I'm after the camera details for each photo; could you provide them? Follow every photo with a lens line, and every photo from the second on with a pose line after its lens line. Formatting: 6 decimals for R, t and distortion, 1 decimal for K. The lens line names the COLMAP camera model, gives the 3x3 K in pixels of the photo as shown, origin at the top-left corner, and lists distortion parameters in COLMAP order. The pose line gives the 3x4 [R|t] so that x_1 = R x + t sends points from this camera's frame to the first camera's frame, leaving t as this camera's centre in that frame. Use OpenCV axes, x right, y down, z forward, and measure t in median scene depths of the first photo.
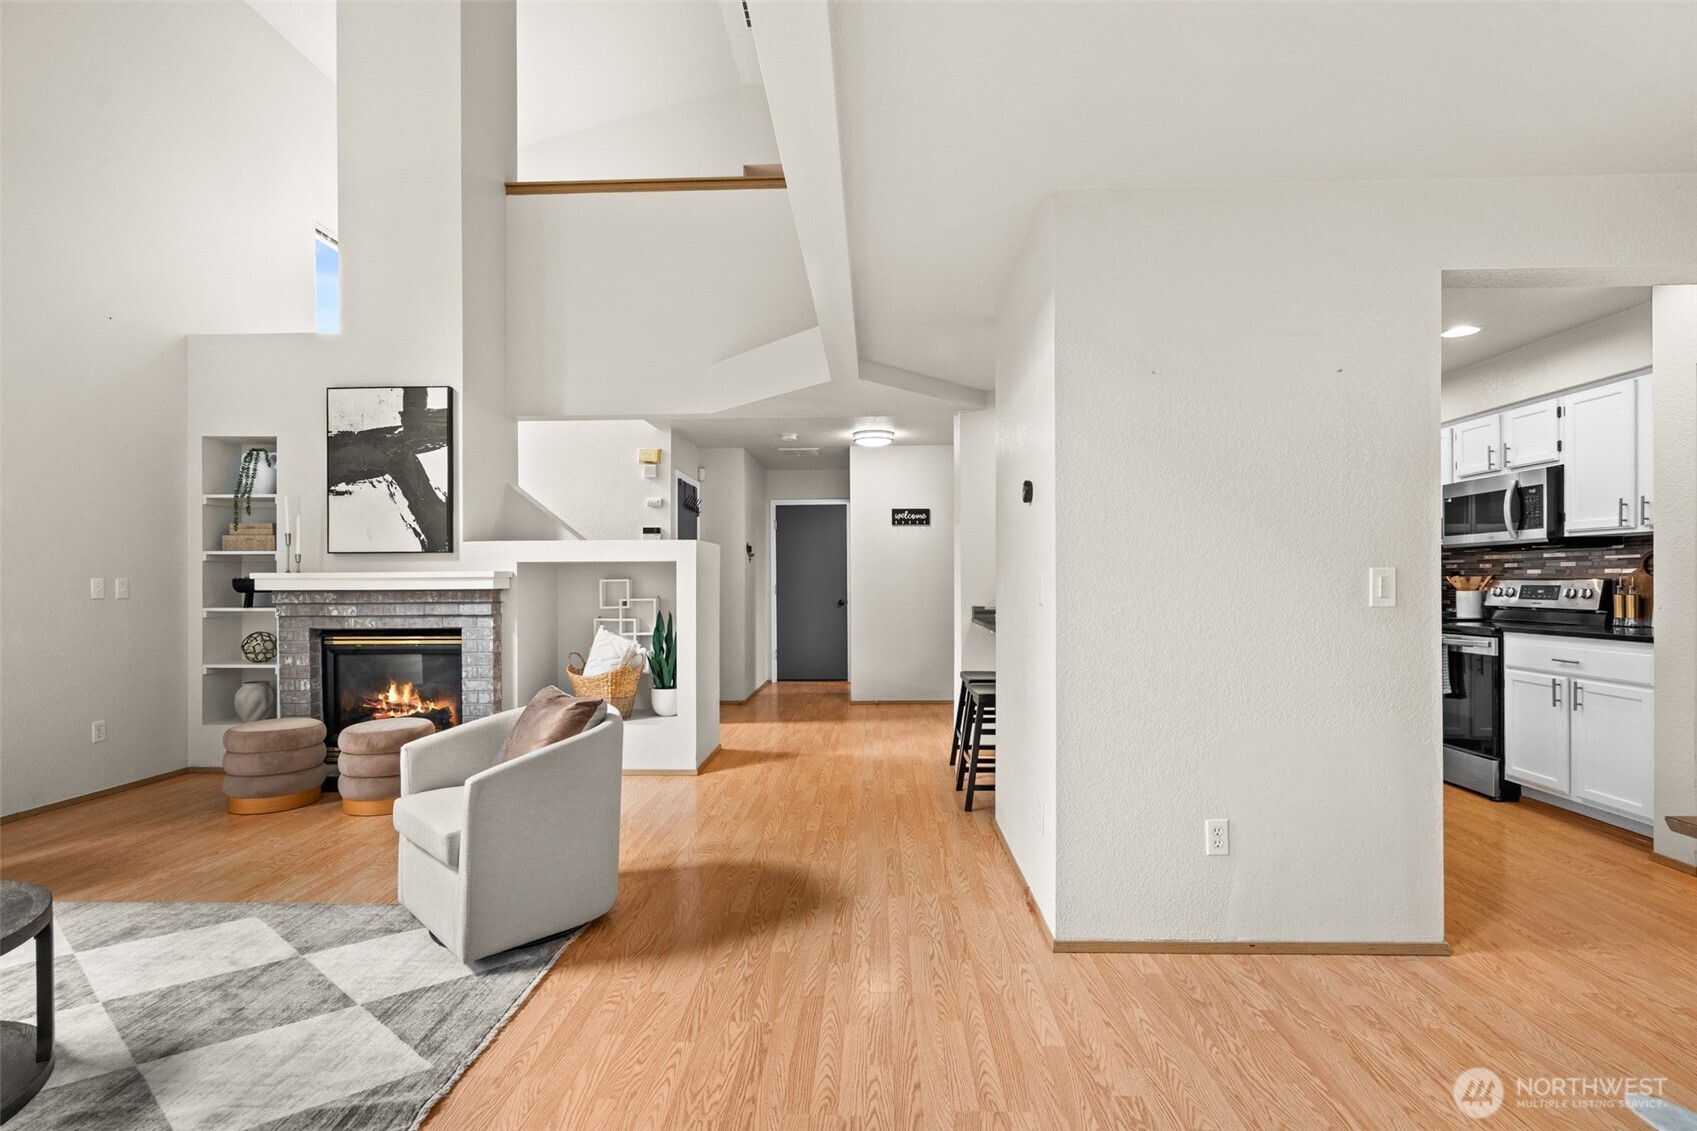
lens RADIAL K [[779.3, 0, 852.2], [0, 779.3, 580.8], [0, 0, 1]] dist [-0.001238, 0.000281]
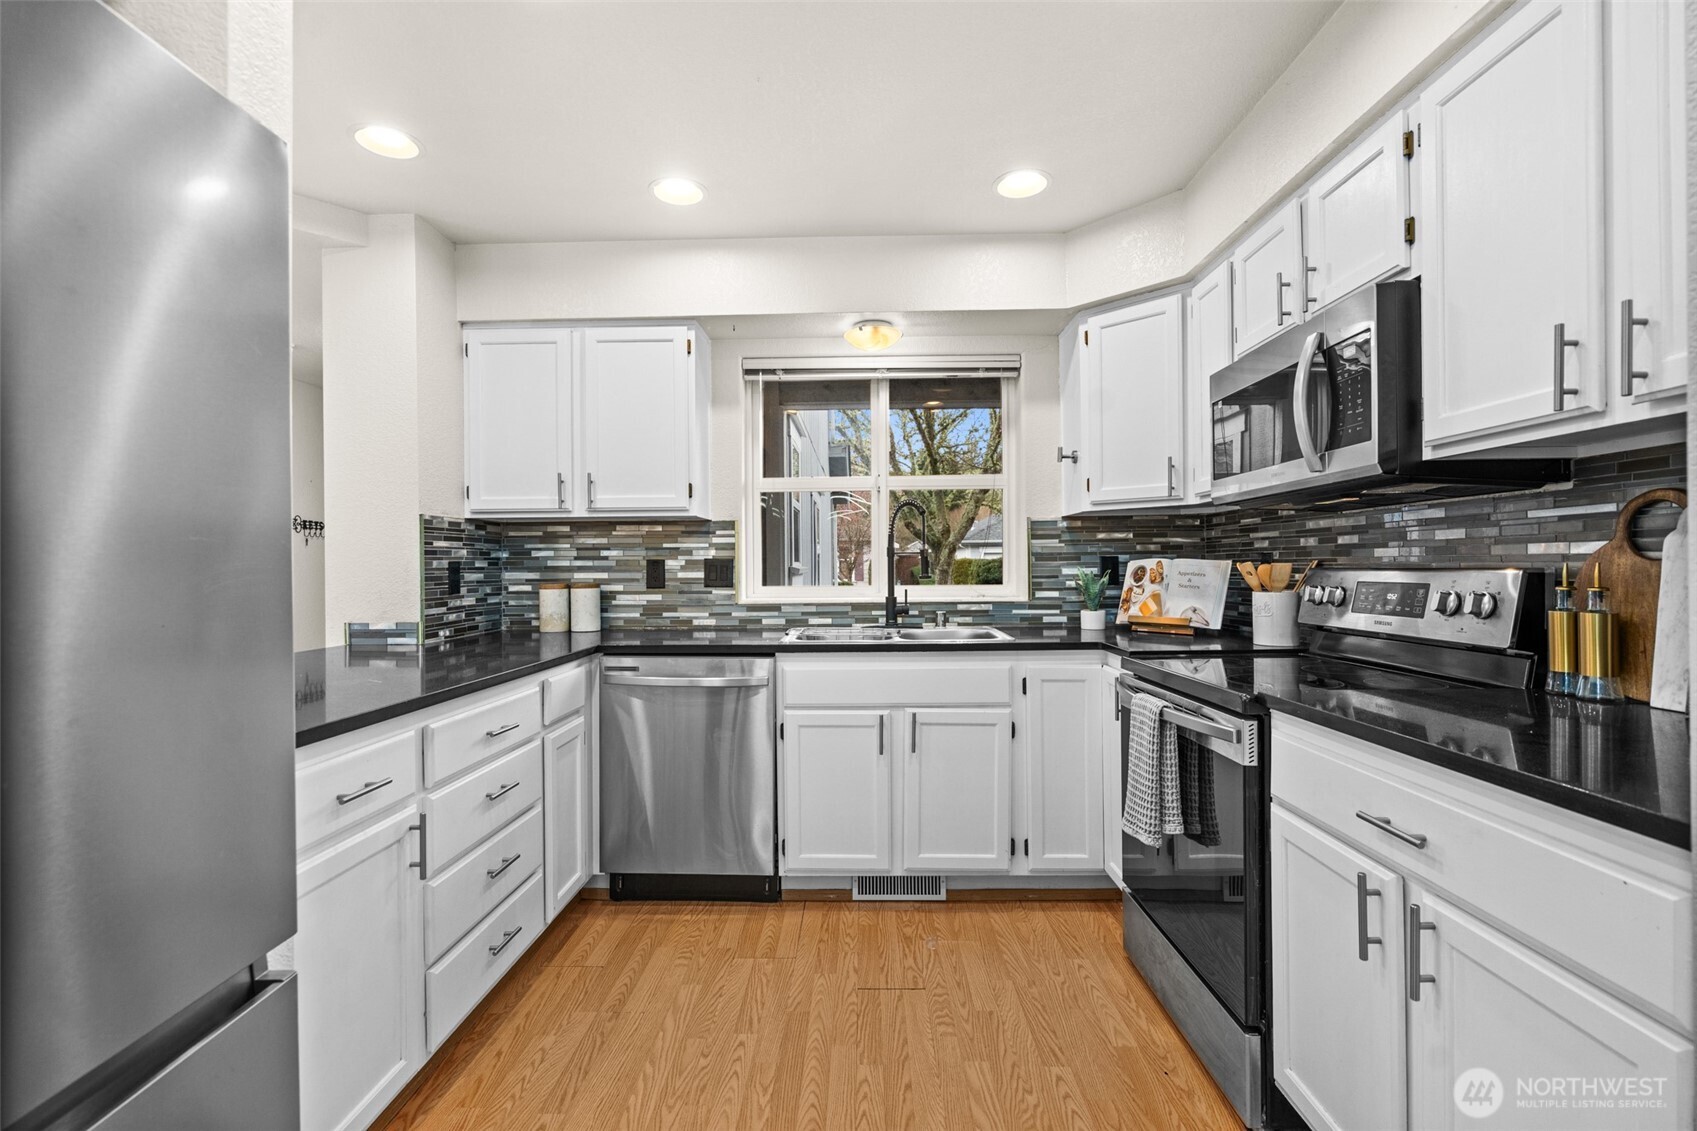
lens RADIAL K [[767.3, 0, 845.3], [0, 767.3, 565.5], [0, 0, 1]] dist [-0.004029, 0.000576]
pose [[0.999945, -0.003437, 0.009898, 0.666408], [0.003471, 0.999988, -0.003447, -0.004247], [-0.009886, 0.003481, 0.999945, 0.664559]]
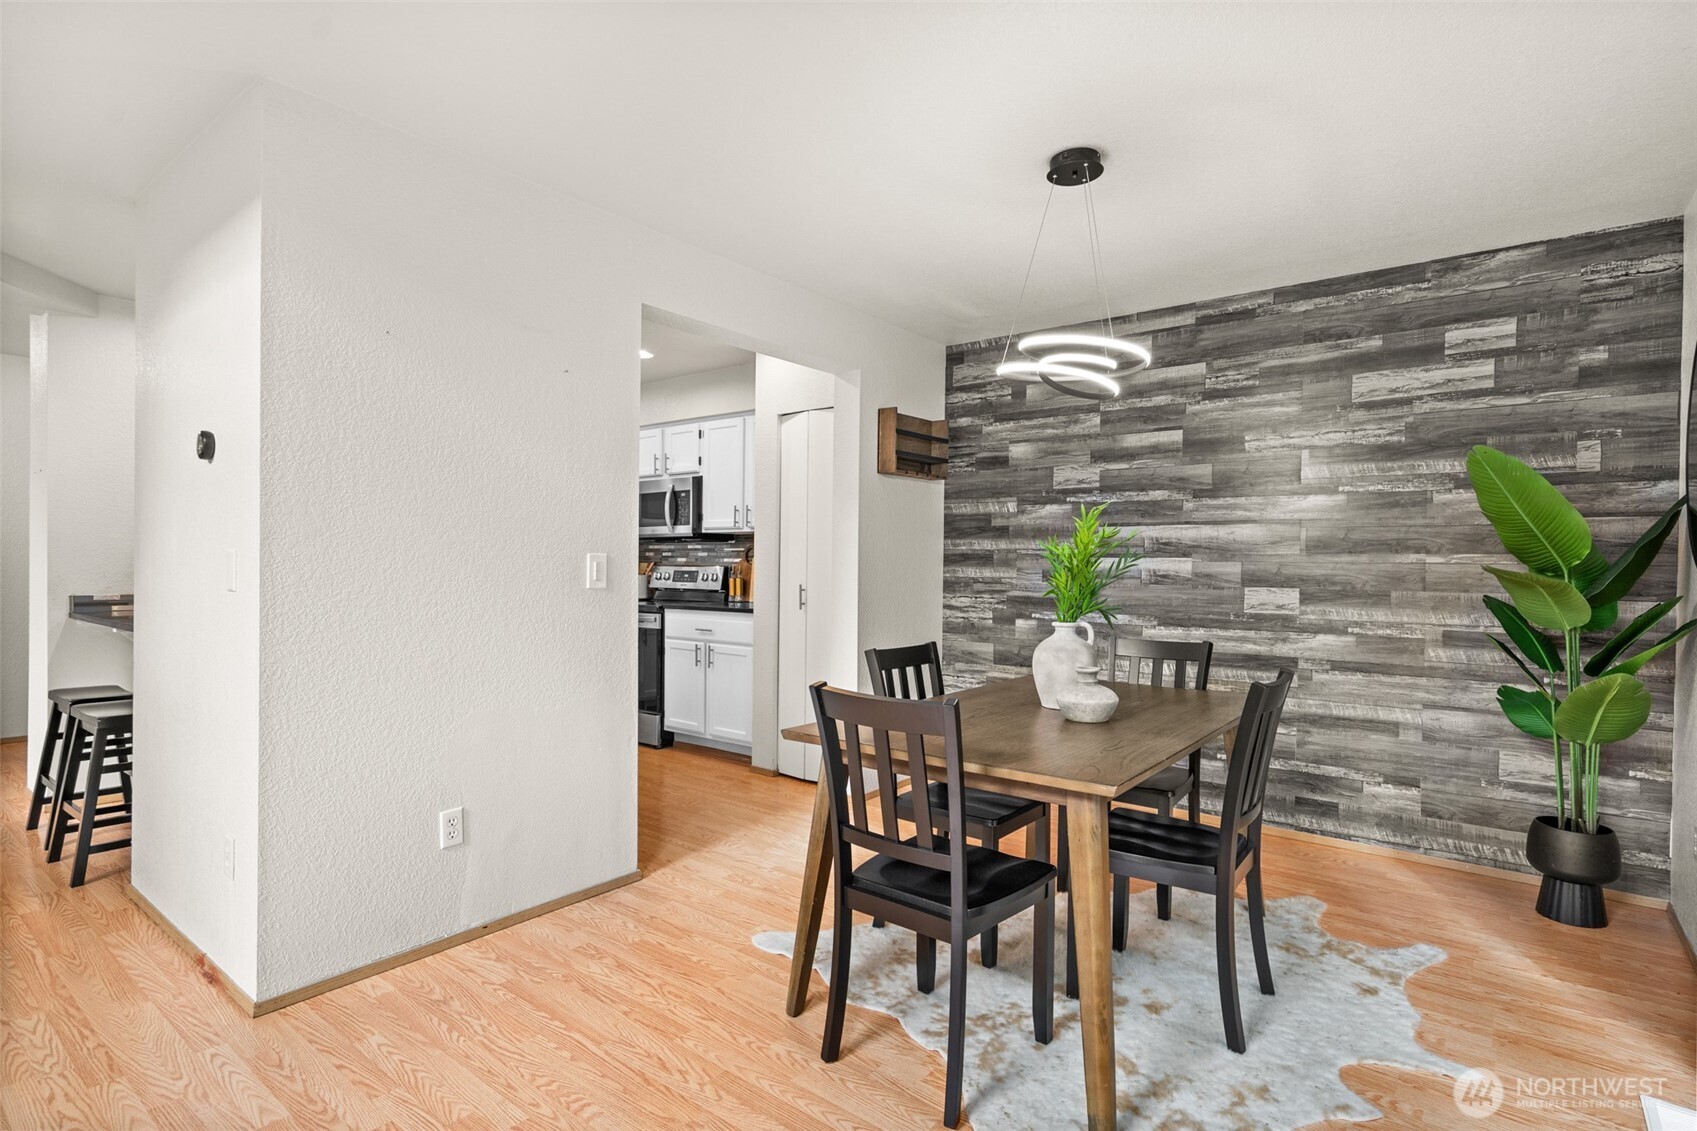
lens RADIAL K [[838.1, 0, 850.3], [0, 838.1, 575.7], [0, 0, 1]] dist [0.001619, 0.000776]
pose [[0.591527, 0.001366, 0.806284, -0.050744], [-0.012008, 0.999903, 0.007116, 0.001230], [-0.806195, -0.013891, 0.591486, -0.007987]]
